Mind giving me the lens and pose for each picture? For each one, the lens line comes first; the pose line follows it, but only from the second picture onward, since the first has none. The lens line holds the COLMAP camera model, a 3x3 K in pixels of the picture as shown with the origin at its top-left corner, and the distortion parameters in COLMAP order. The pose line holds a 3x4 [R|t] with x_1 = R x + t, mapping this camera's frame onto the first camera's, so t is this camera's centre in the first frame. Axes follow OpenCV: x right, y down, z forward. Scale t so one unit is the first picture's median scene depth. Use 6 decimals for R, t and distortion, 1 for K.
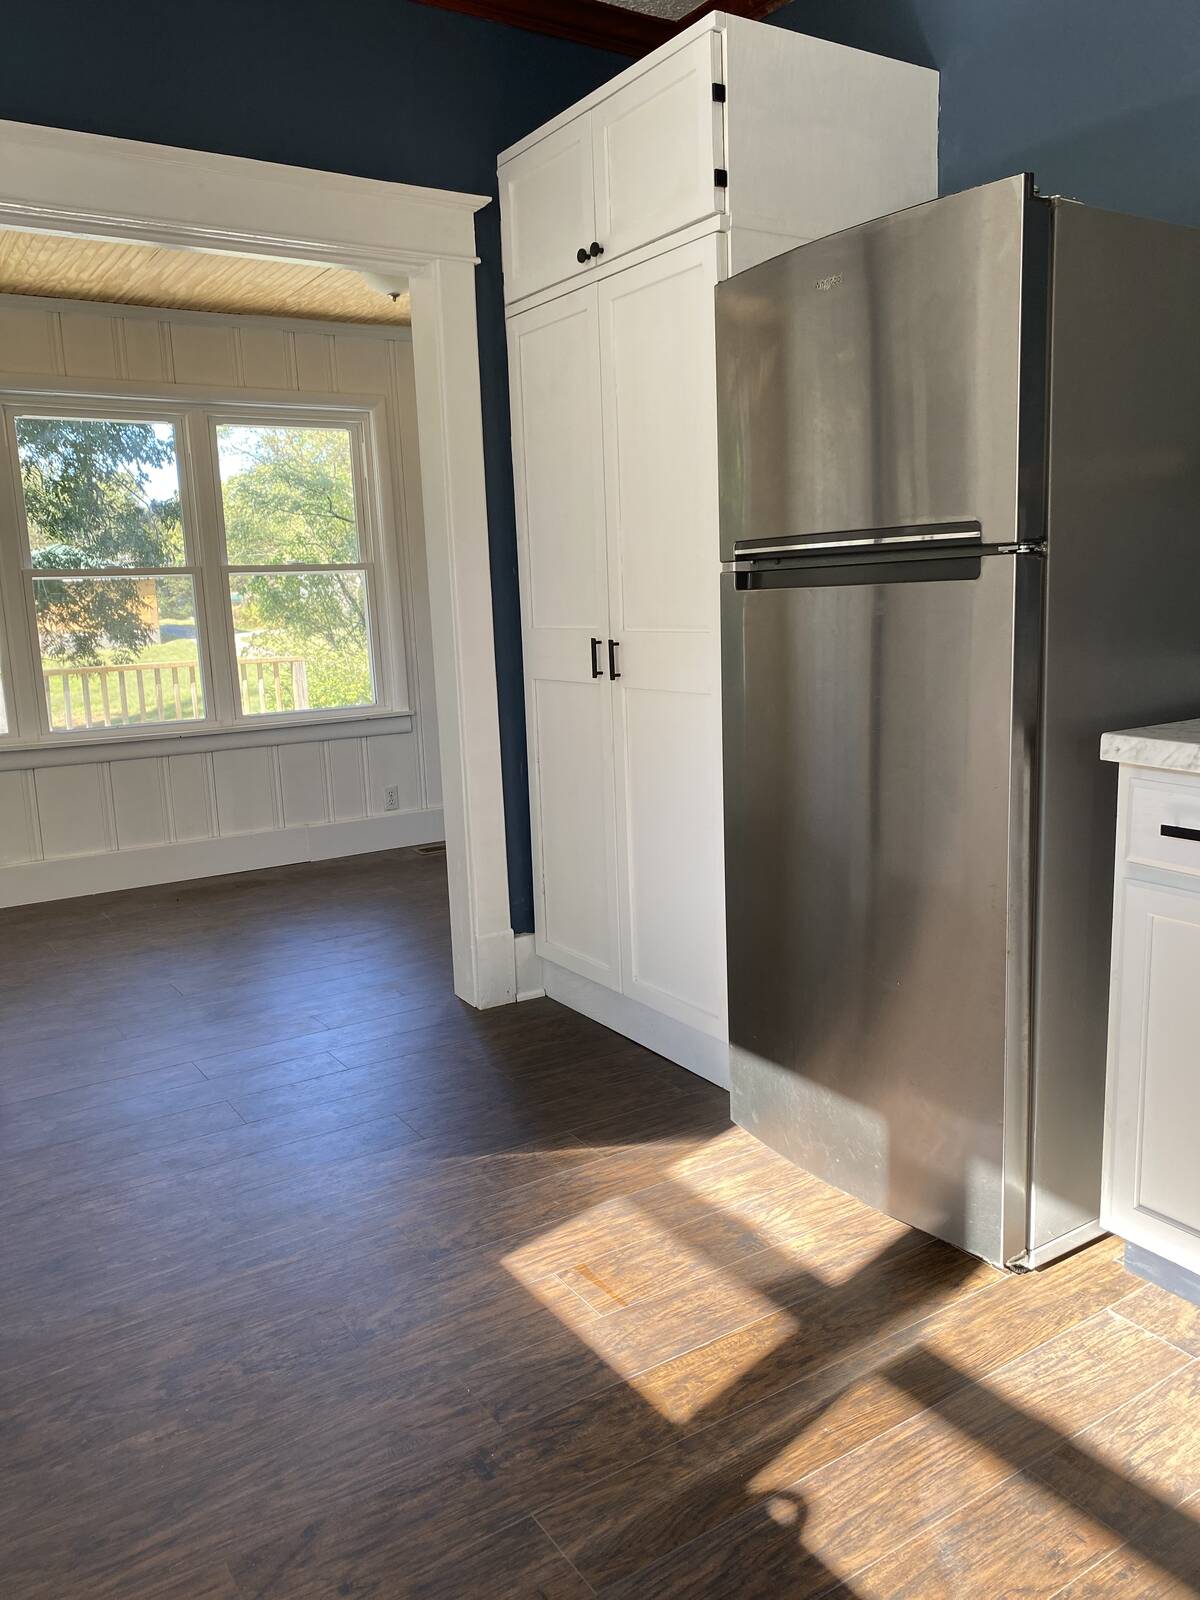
lens RADIAL K [[1208.9, 0, 602.2], [0, 1208.9, 806.4], [0, 0, 1]] dist [0.031423, -0.026283]
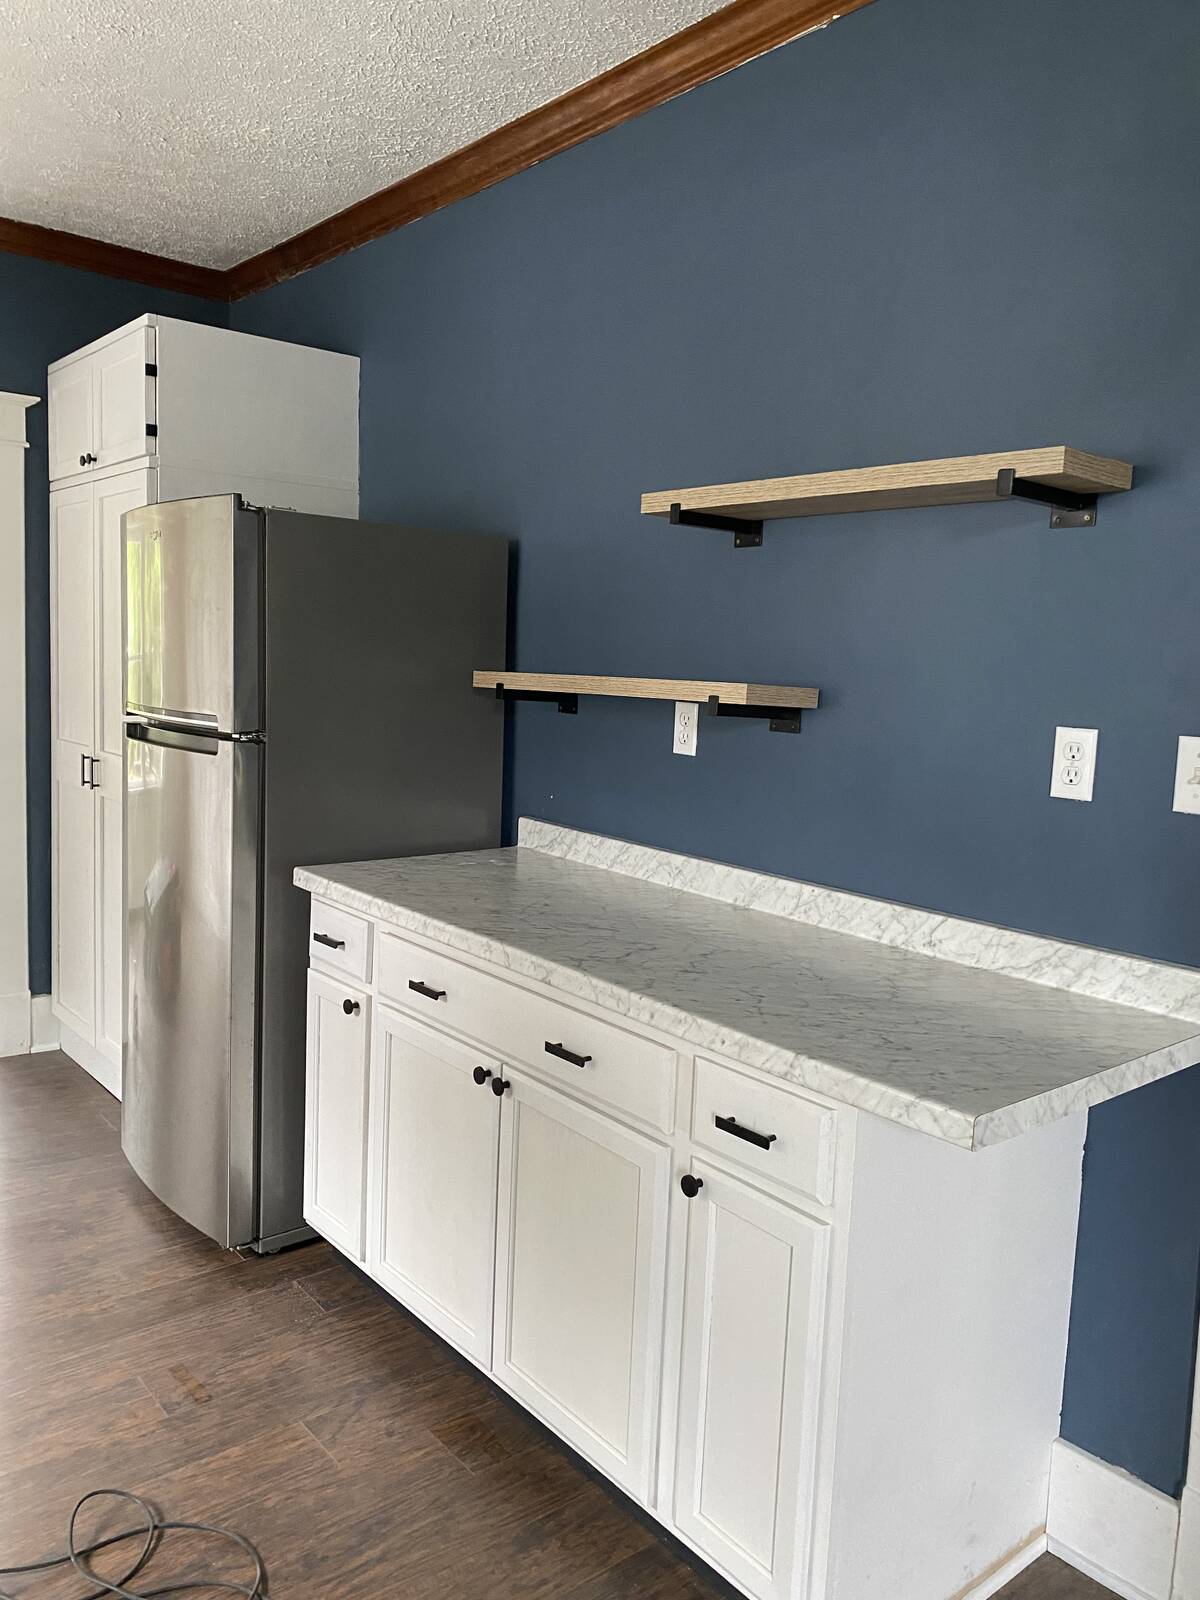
lens RADIAL K [[1208.9, 0, 598.1], [0, 1208.9, 784.1], [0, 0, 1]] dist [0.031423, -0.026283]
pose [[0.990270, 0.064091, 0.123518, 0.310915], [-0.054554, 0.995372, -0.079109, -0.034270], [-0.128017, 0.071601, 0.989184, -0.252200]]
